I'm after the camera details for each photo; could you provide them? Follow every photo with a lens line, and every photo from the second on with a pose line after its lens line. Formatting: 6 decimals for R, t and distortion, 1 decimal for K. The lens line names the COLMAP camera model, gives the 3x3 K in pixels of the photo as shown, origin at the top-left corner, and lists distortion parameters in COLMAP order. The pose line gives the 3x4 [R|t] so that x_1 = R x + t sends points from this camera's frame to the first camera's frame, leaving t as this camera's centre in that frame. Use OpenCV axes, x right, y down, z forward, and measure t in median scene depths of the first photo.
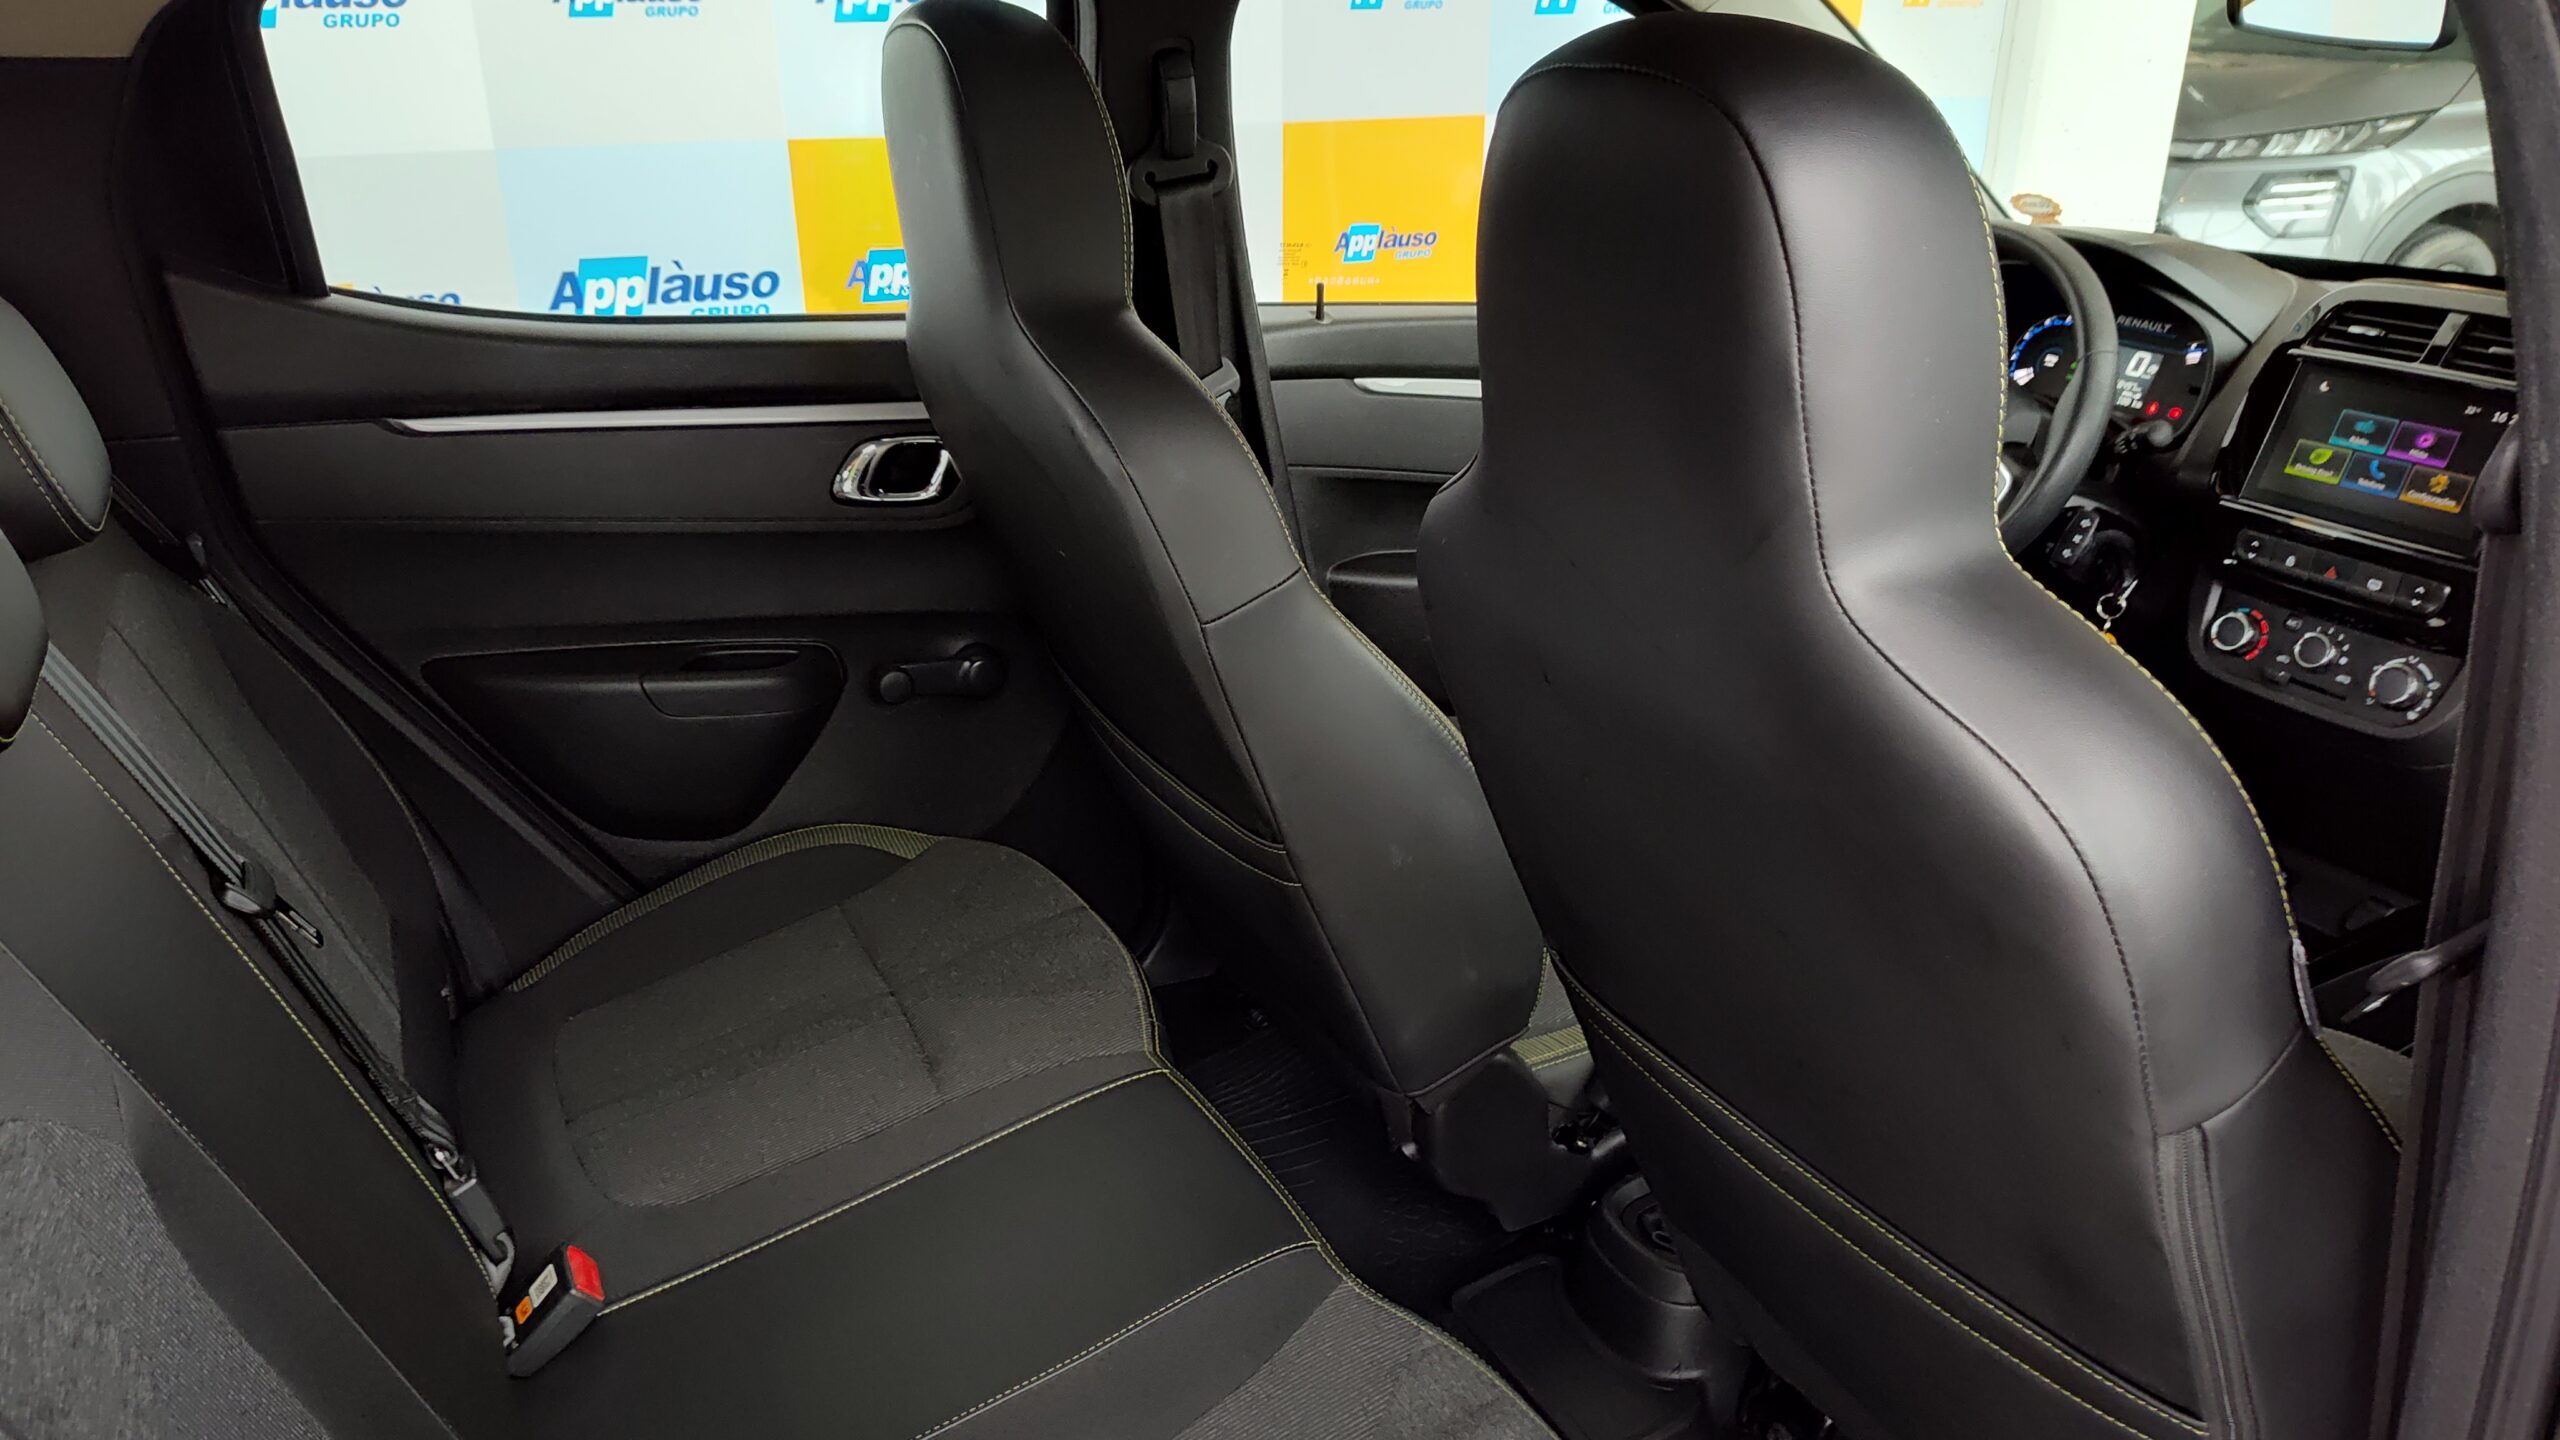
lens RADIAL K [[1737.0, 0, 1280.0], [0, 1737.0, 720.0], [0, 0, 1]] dist [0.033630, -0.052433]
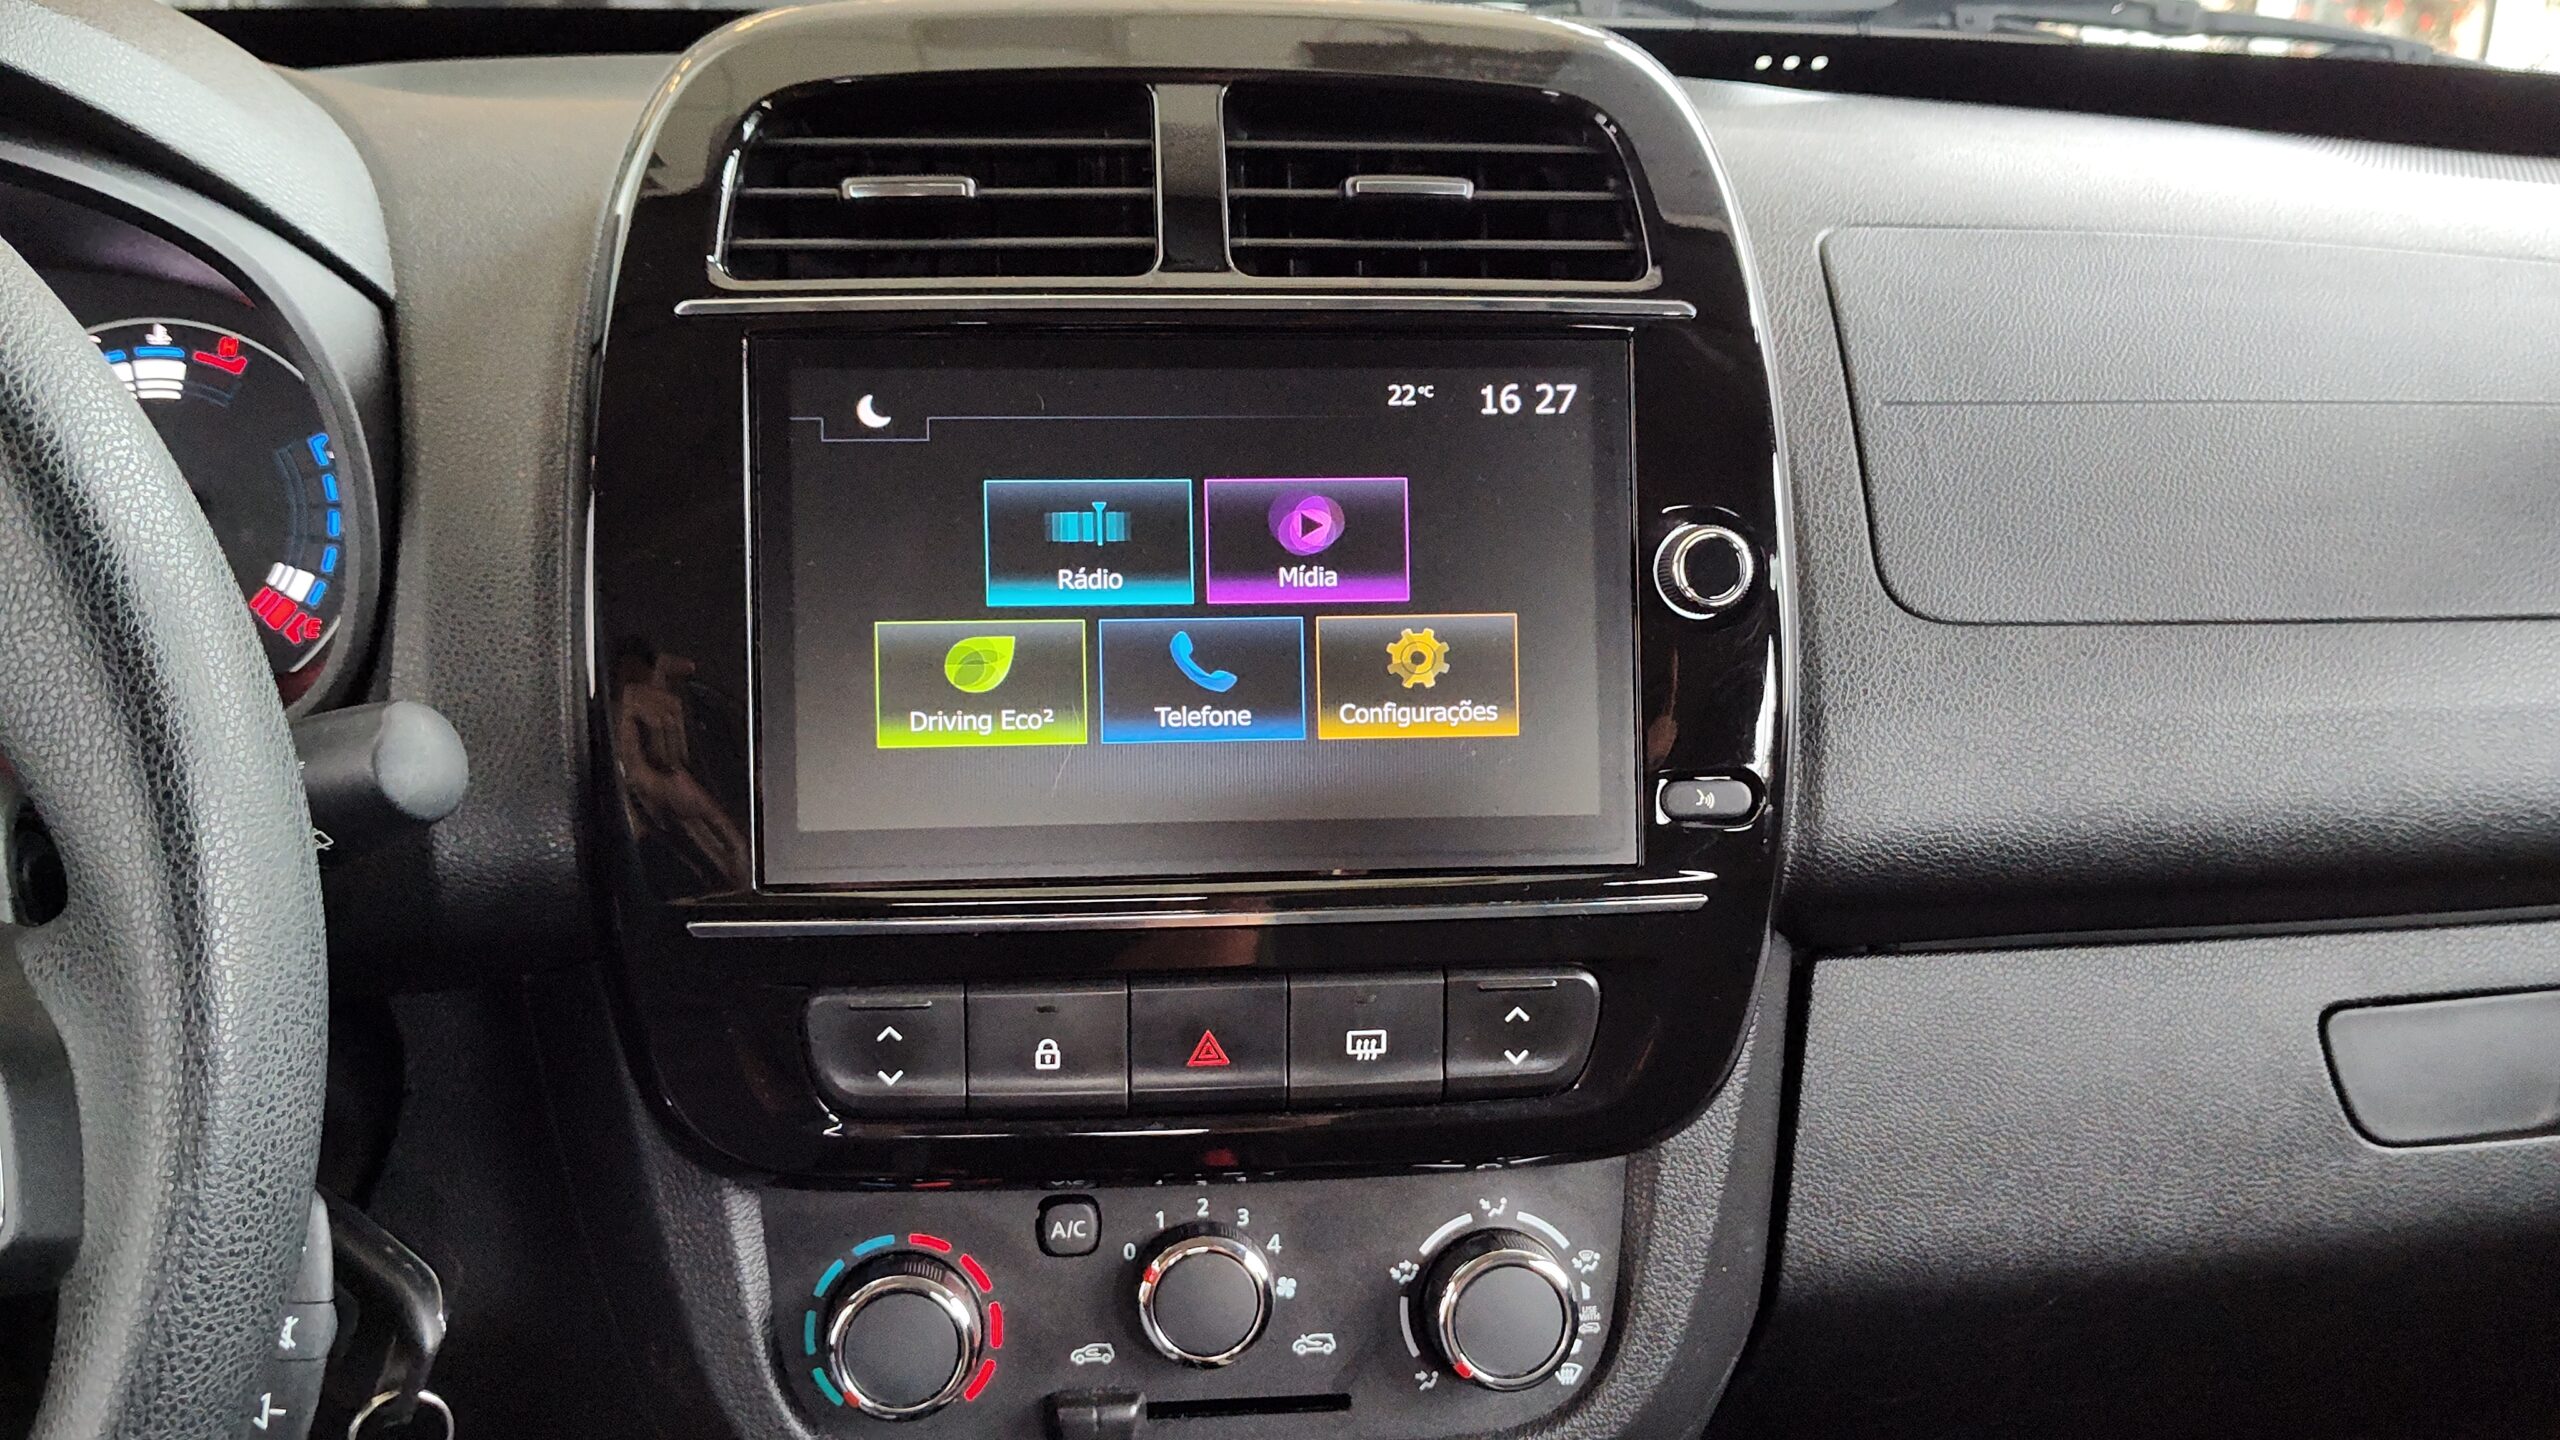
lens RADIAL K [[2353.1, 0, 1275.3], [0, 2353.1, 716.3], [0, 0, 1]] dist [0.021900, 0.005523]
pose [[0.359858, -0.331385, 0.872173, 0.298232], [0.334523, 0.918473, 0.210954, -0.208085], [-0.870975, 0.215848, 0.441376, 0.814461]]
